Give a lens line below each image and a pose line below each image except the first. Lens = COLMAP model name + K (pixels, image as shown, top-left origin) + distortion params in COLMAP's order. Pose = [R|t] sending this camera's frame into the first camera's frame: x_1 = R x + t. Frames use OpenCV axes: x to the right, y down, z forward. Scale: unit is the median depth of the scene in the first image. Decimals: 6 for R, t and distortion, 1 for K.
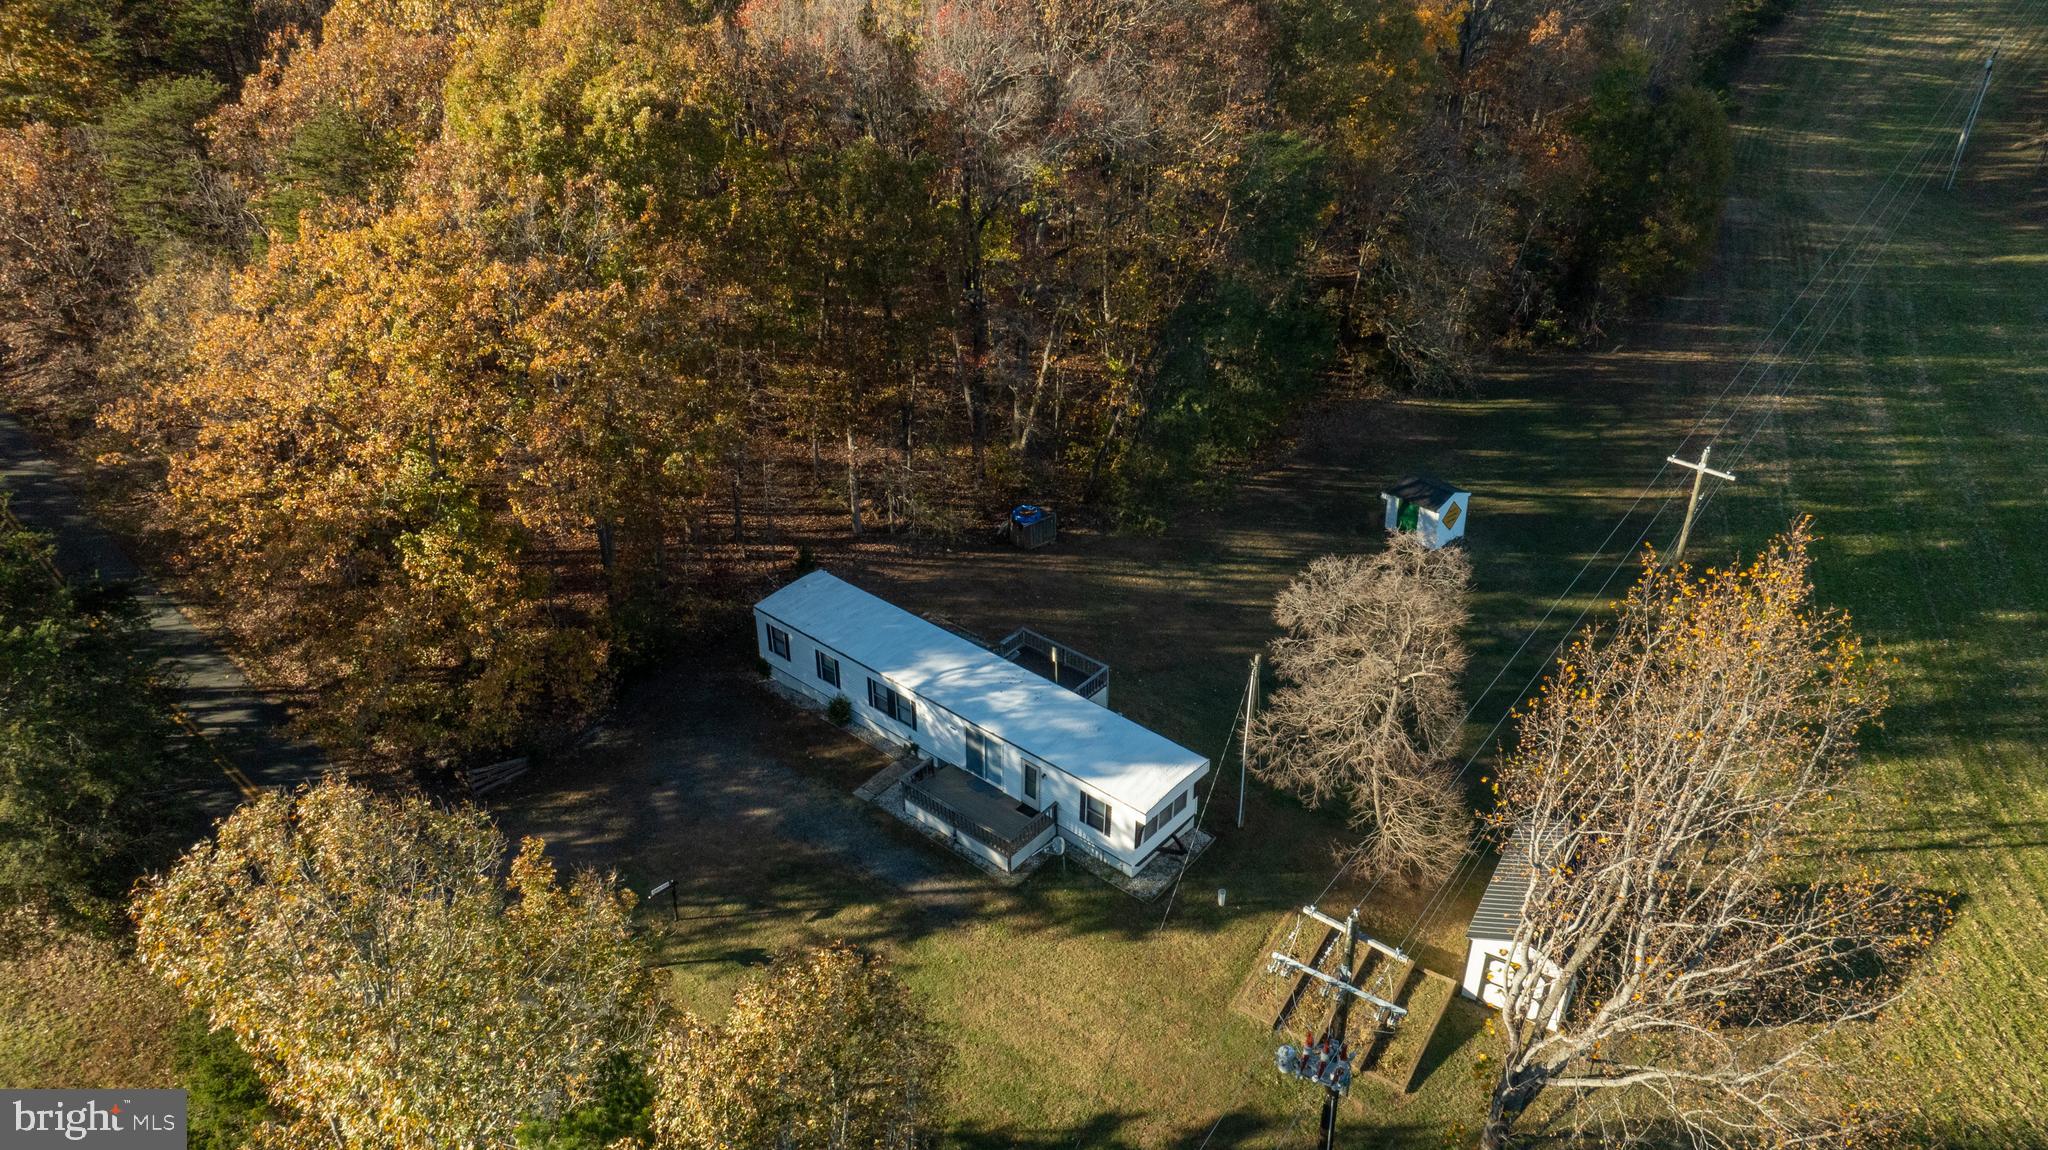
lens RADIAL K [[1447.0, 0, 1025.6], [0, 1447.0, 574.5], [0, 0, 1]] dist [-0.031650, 0.026557]
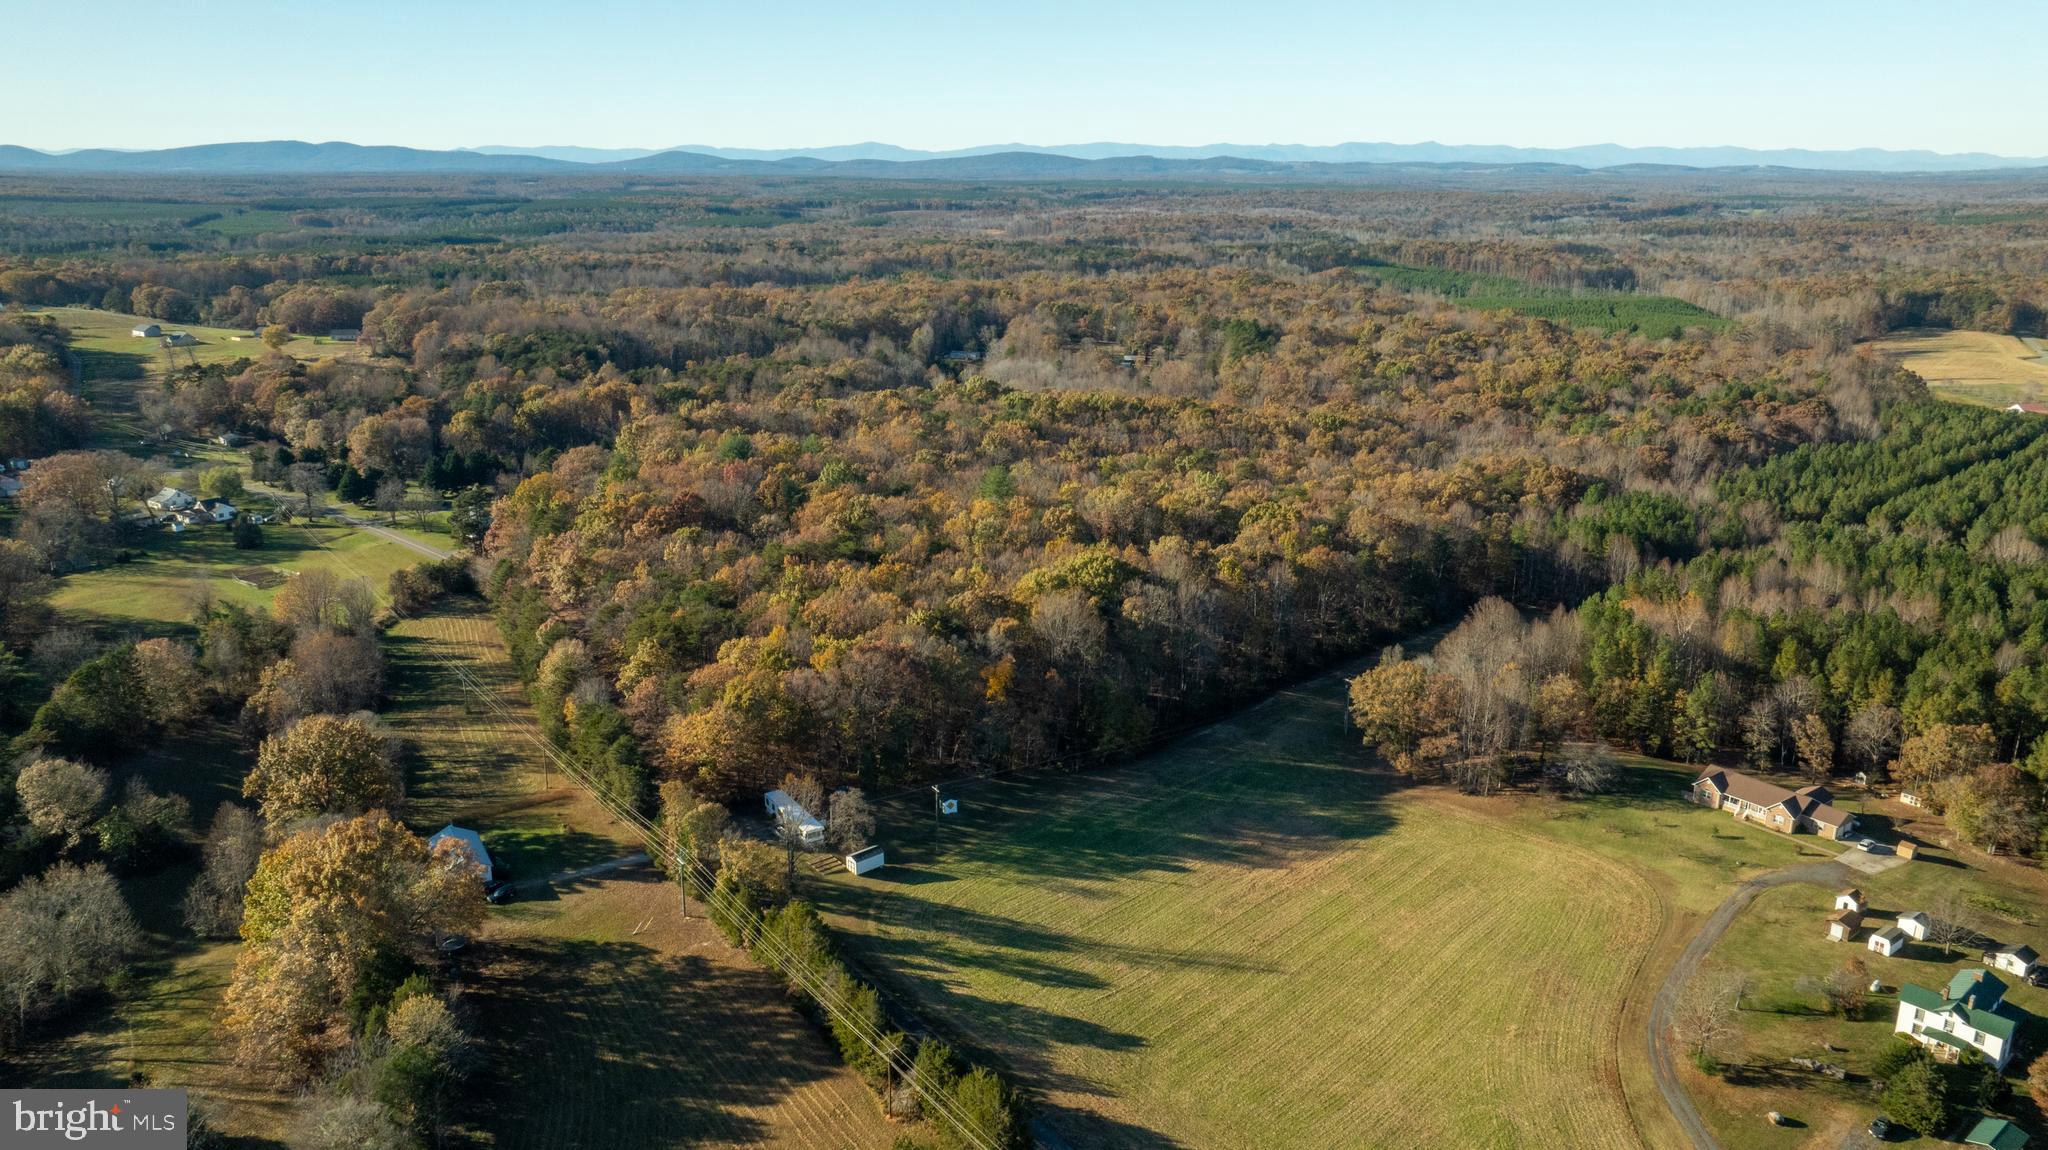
lens RADIAL K [[1447.0, 0, 1021.2], [0, 1447.0, 576.2], [0, 0, 1]] dist [-0.031650, 0.026557]
pose [[0.953859, 0.095807, -0.284561, 2.309779], [-0.164087, 0.960018, -0.226804, 0.331453], [0.251454, 0.263032, 0.931442, -4.163008]]
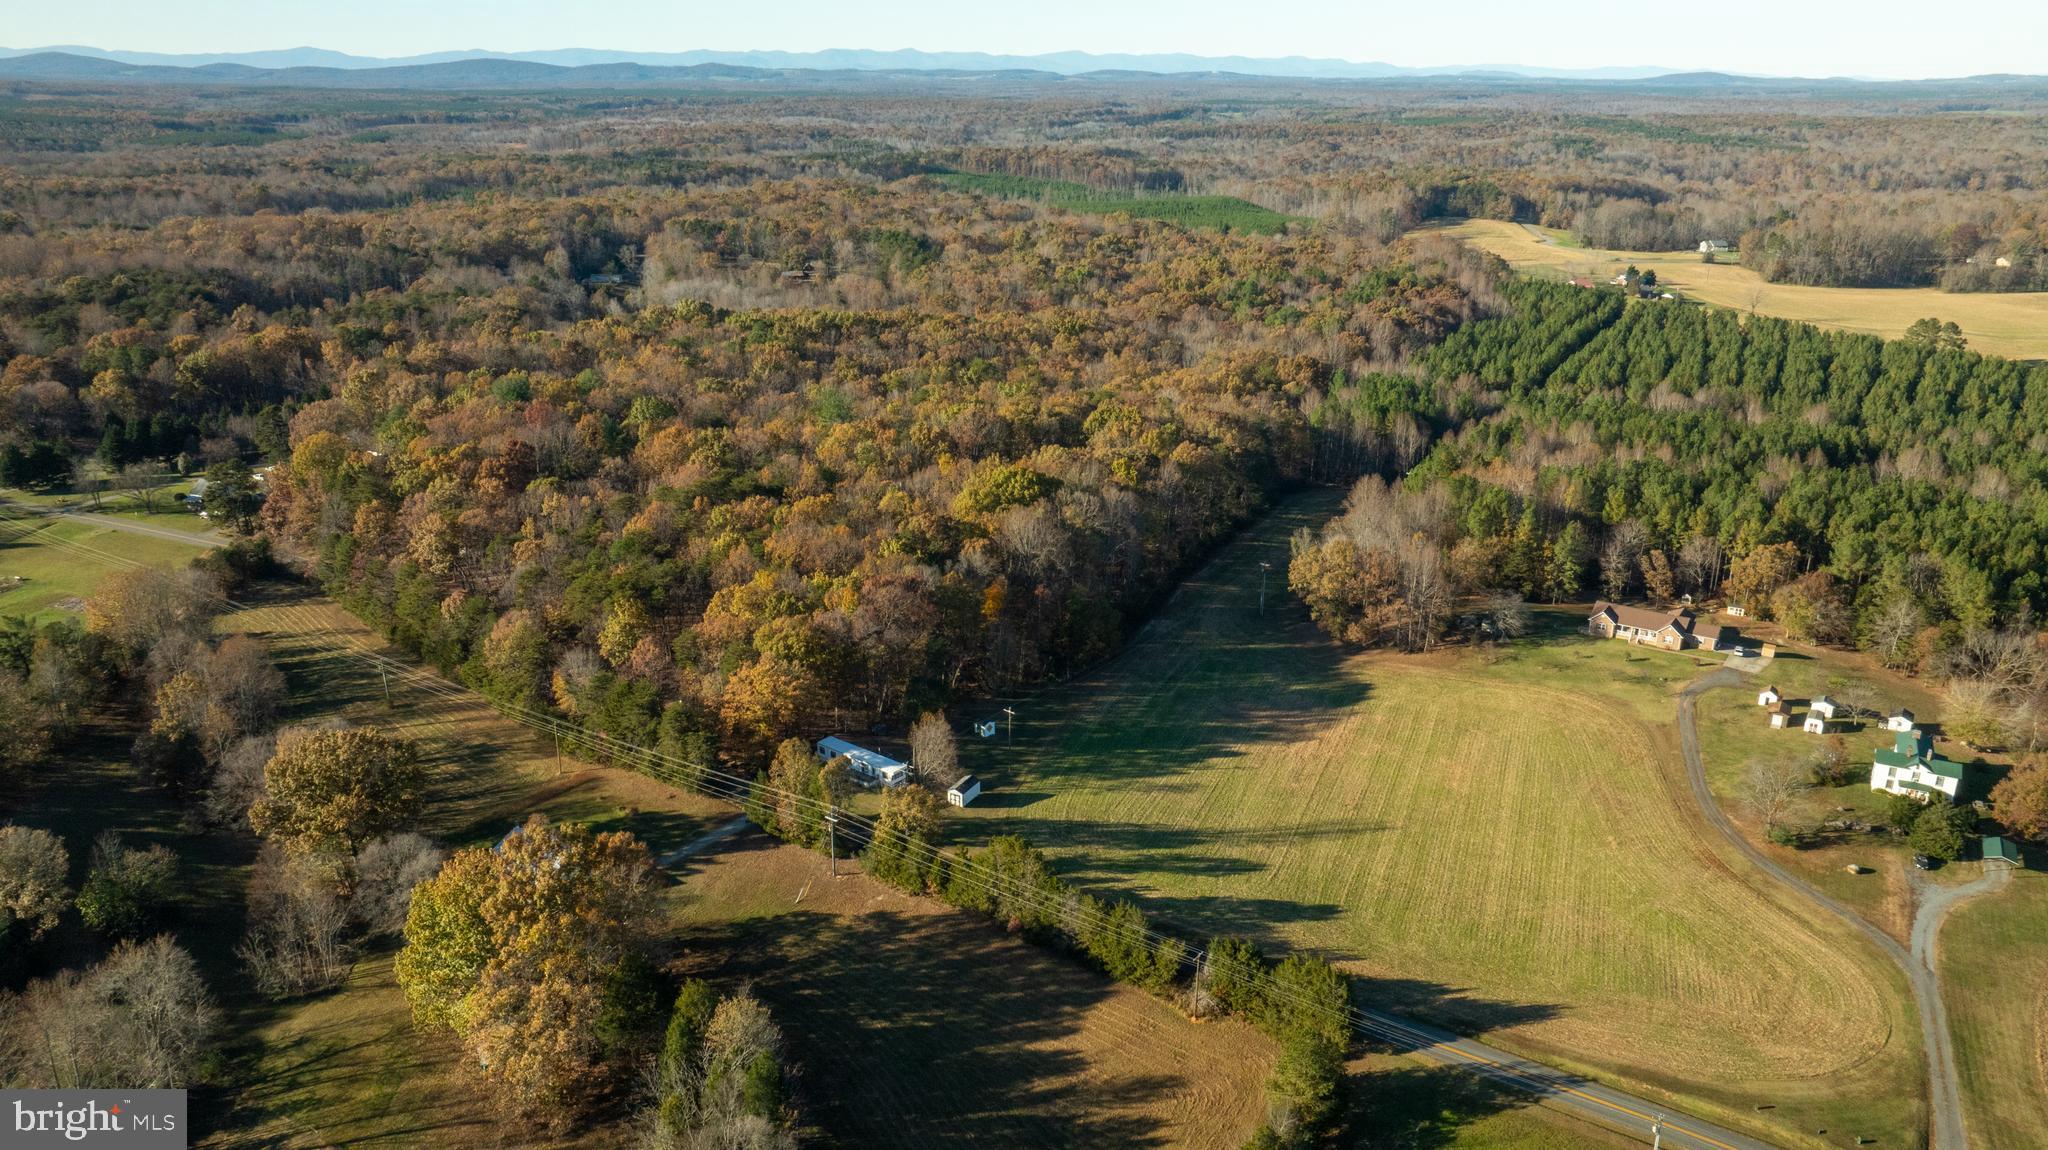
lens RADIAL K [[1447.0, 0, 1024.1], [0, 1447.0, 584.0], [0, 0, 1]] dist [-0.031650, 0.026557]
pose [[0.998971, 0.002247, 0.045287, 0.316970], [0.006465, 0.981508, -0.191310, 0.489989], [-0.044879, 0.191406, 0.980484, -4.377530]]
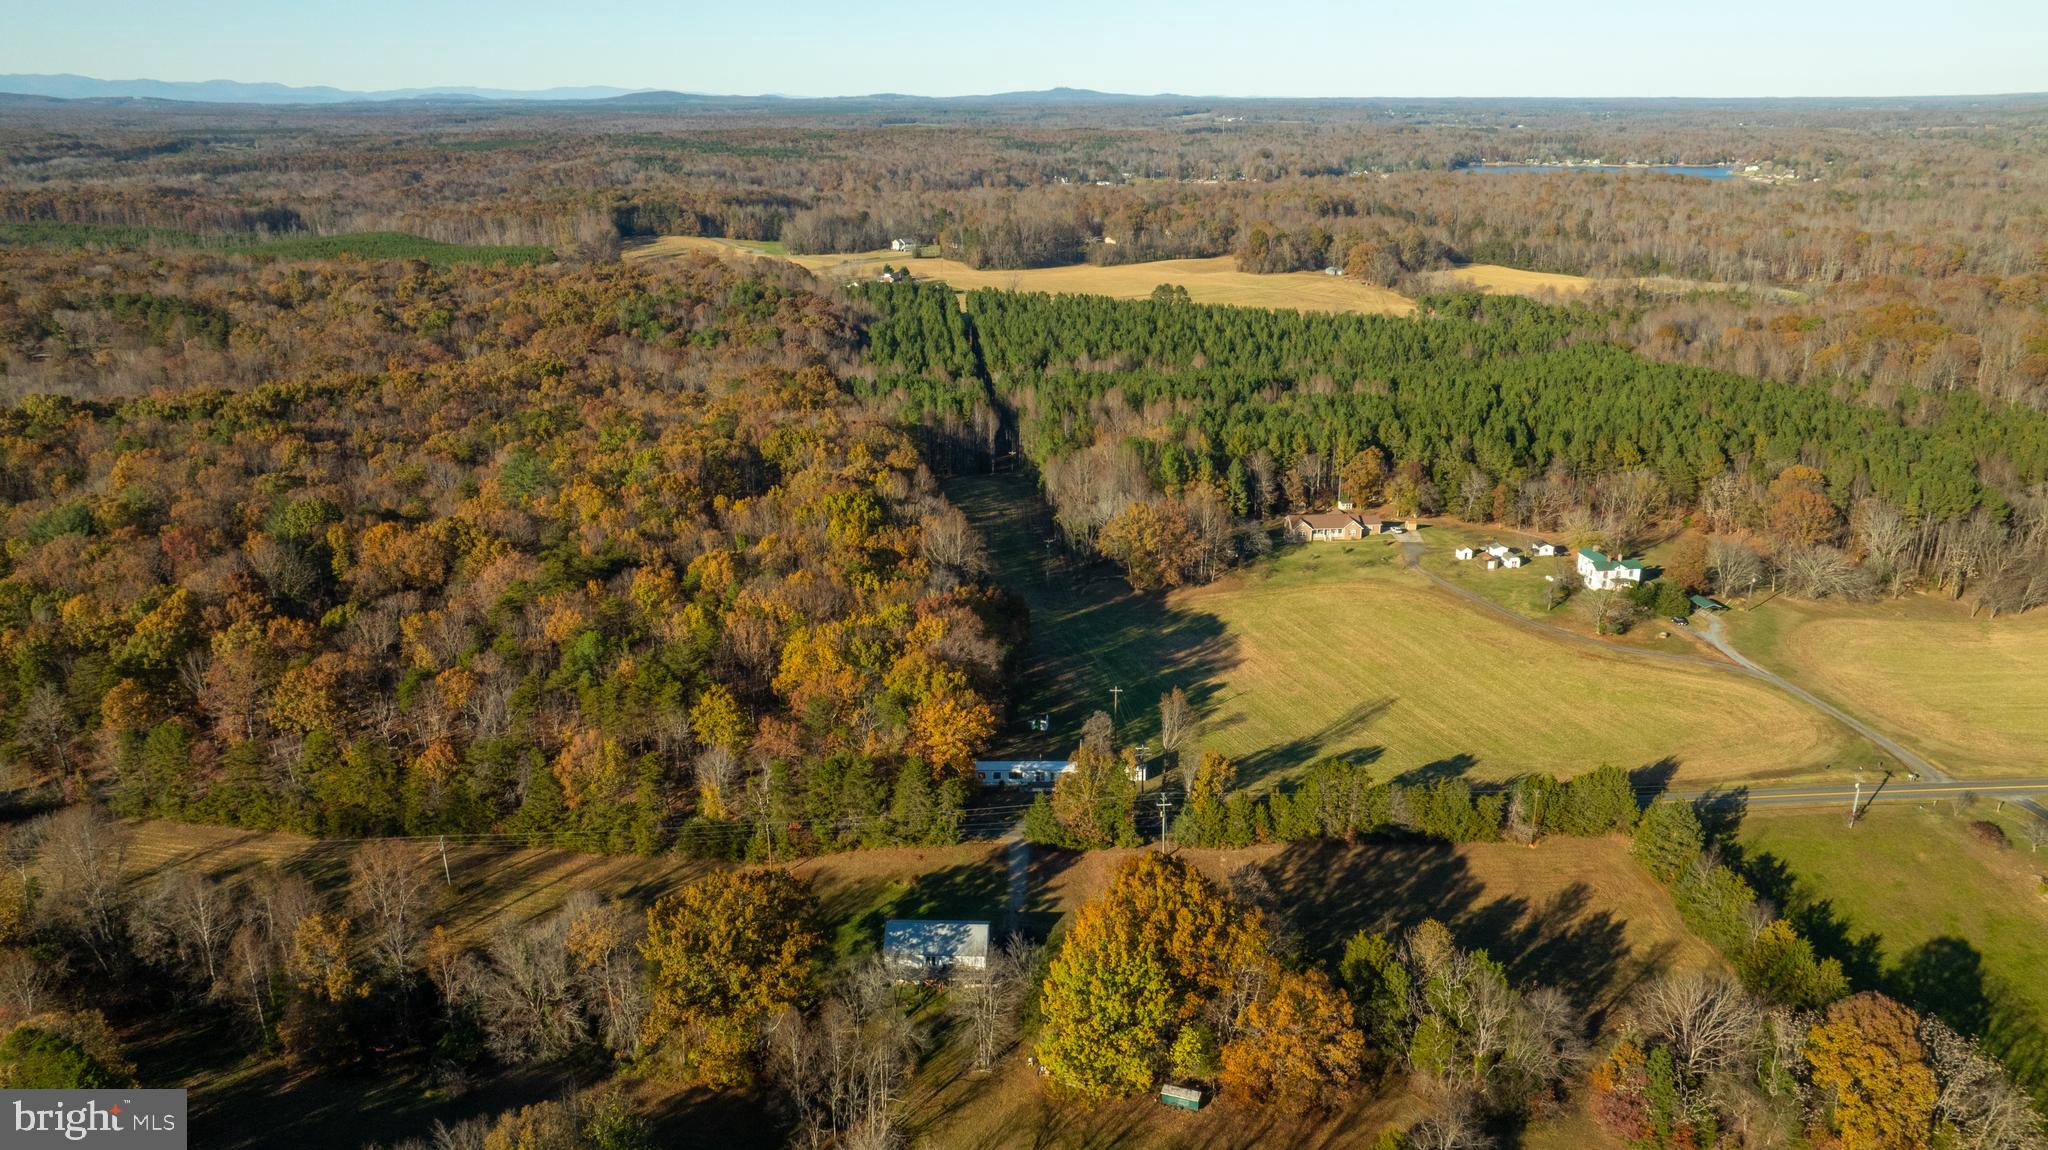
lens RADIAL K [[1447.0, 0, 1033.3], [0, 1447.0, 573.3], [0, 0, 1]] dist [-0.031650, 0.026557]
pose [[0.751347, -0.193869, 0.630787, -3.354078], [0.326582, 0.939848, -0.100144, -0.051336], [-0.573430, 0.281247, 0.769467, -3.362002]]
